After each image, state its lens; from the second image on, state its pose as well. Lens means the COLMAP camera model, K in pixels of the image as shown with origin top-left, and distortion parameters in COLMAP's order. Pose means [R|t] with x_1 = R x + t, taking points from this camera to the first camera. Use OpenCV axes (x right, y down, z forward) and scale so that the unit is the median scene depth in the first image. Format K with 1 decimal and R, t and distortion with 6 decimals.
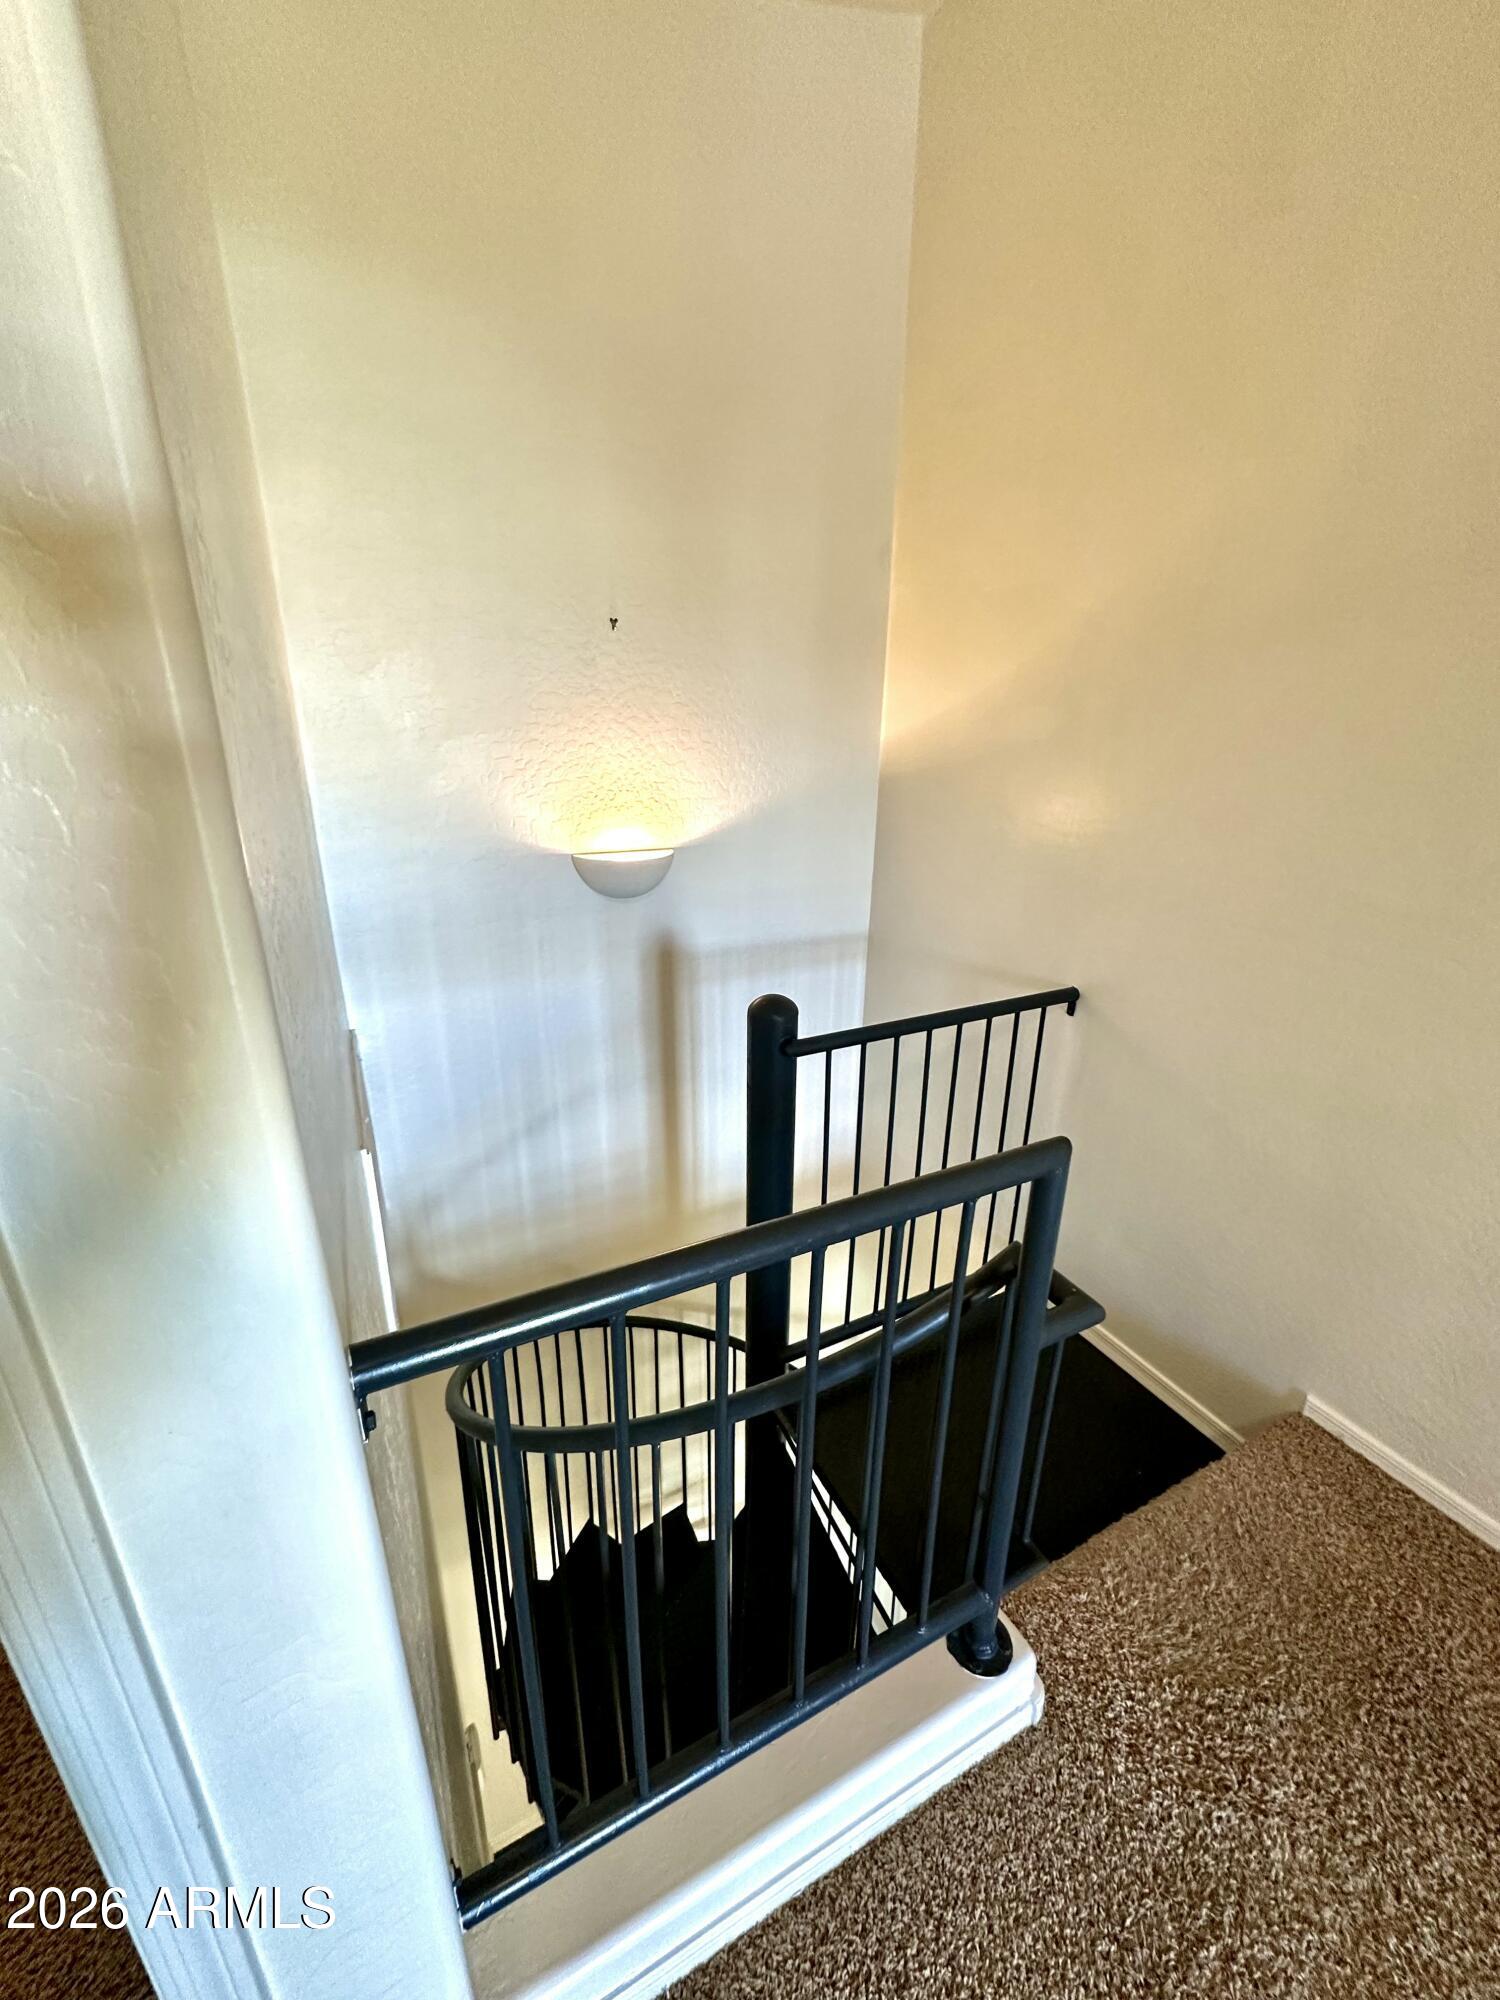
lens RADIAL K [[795.7, 0, 750.0], [0, 795.7, 1002.1], [0, 0, 1]] dist [-0.002252, 0.000477]
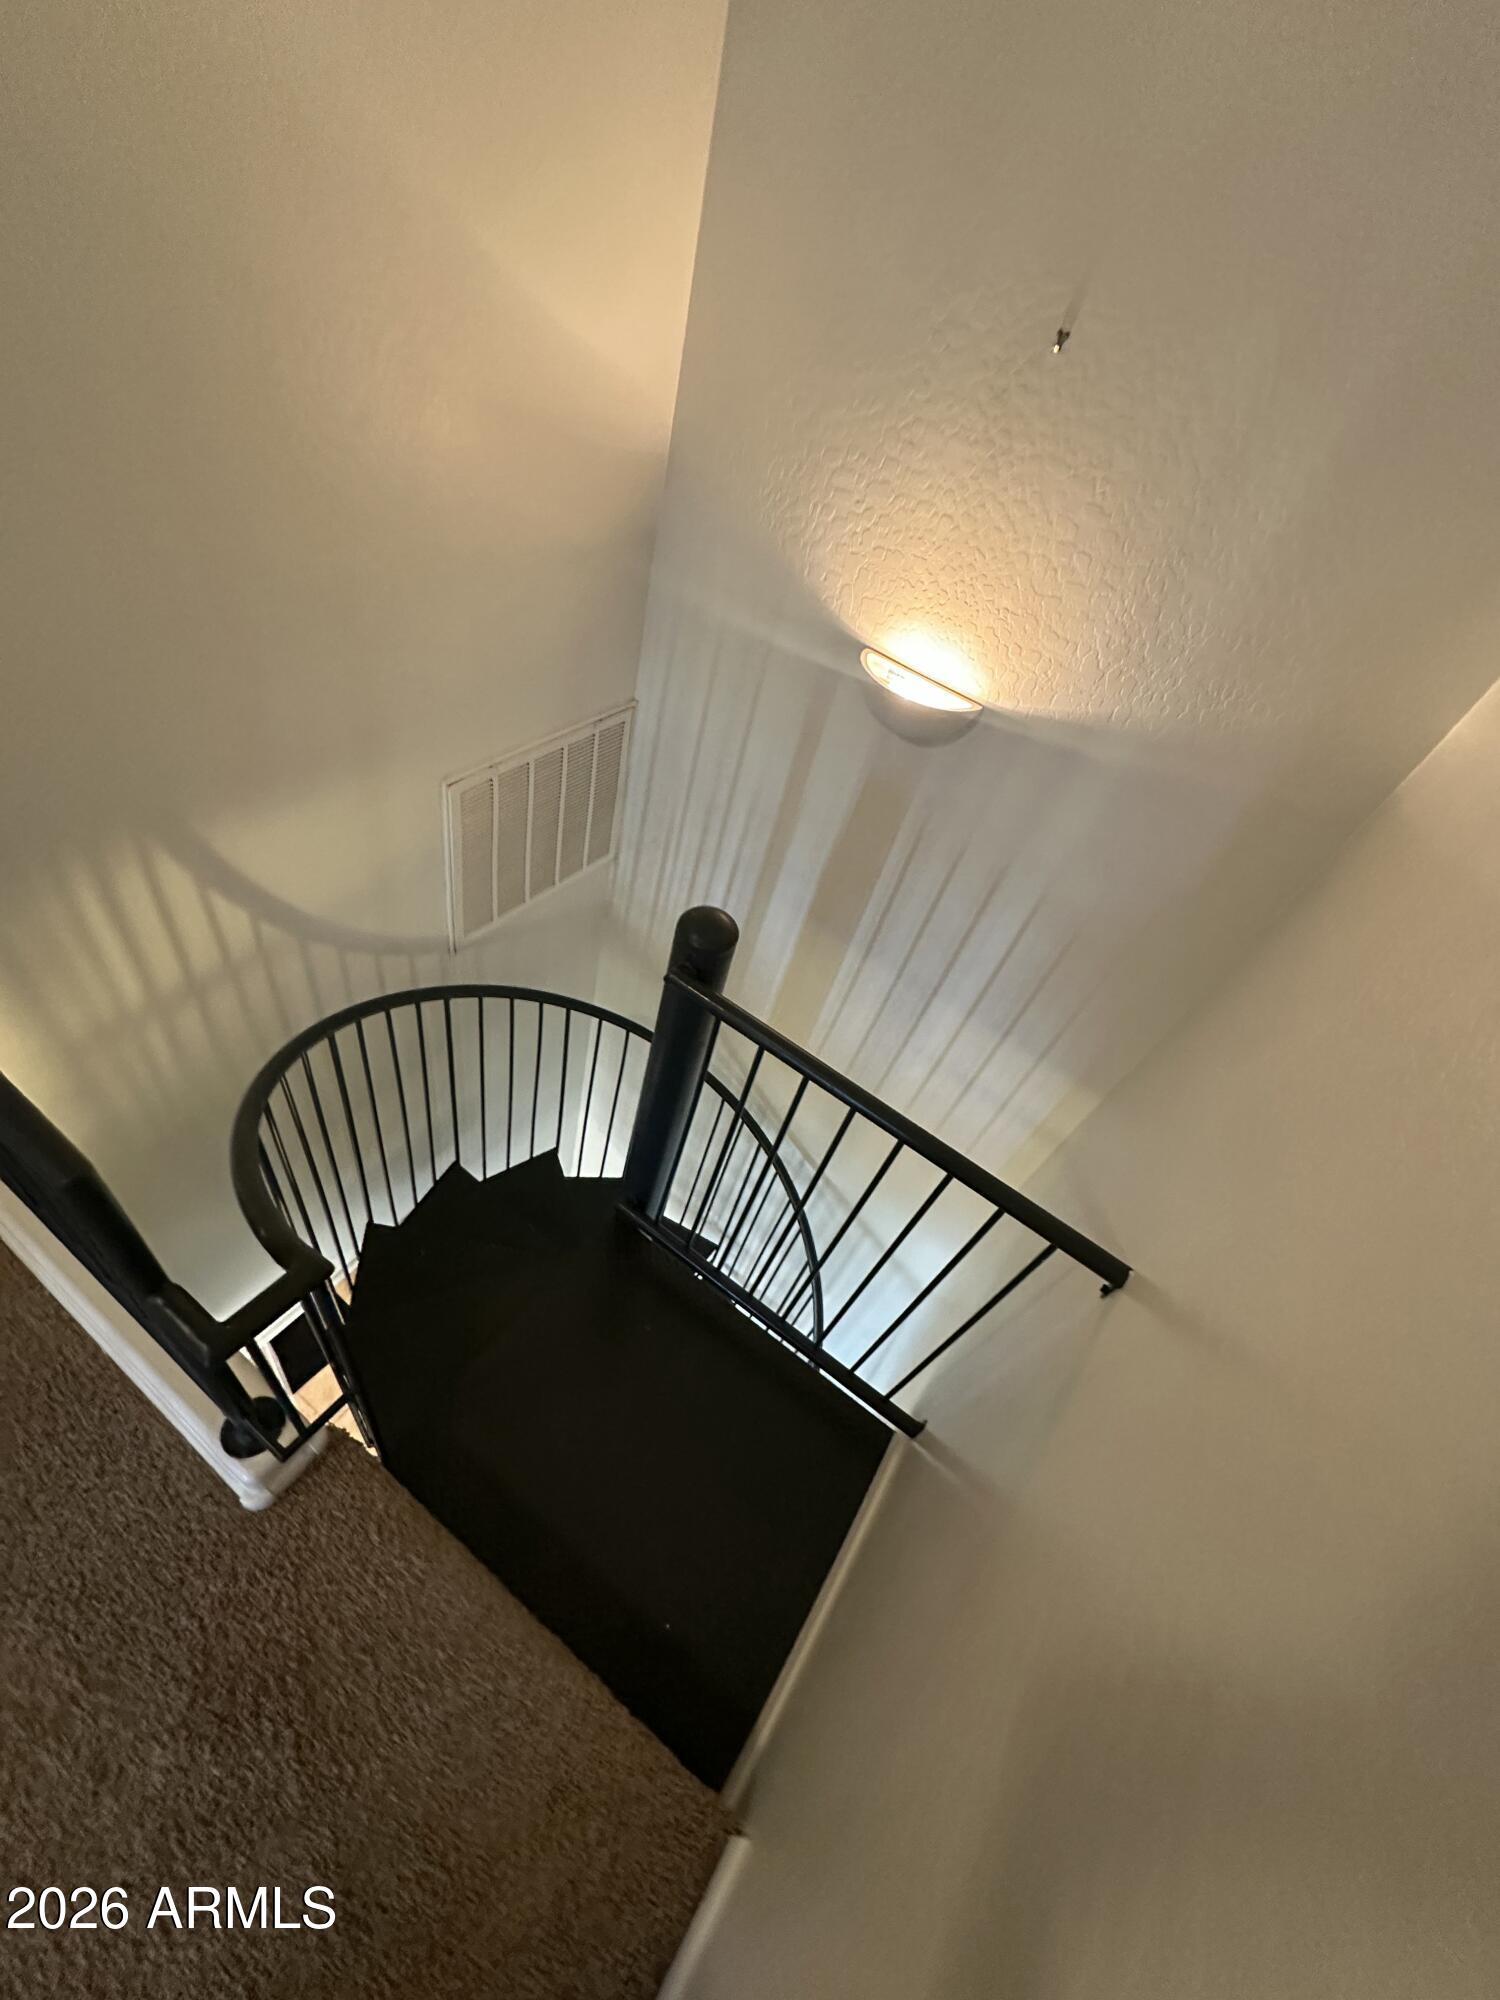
lens RADIAL K [[795.7, 0, 756.7], [0, 795.7, 1001.7], [0, 0, 1]] dist [-0.002252, 0.000477]
pose [[0.470993, 0.706338, -0.528443, 0.423300], [-0.491865, 0.707564, 0.507368, -0.298835], [0.732280, 0.020956, 0.680681, 0.390993]]
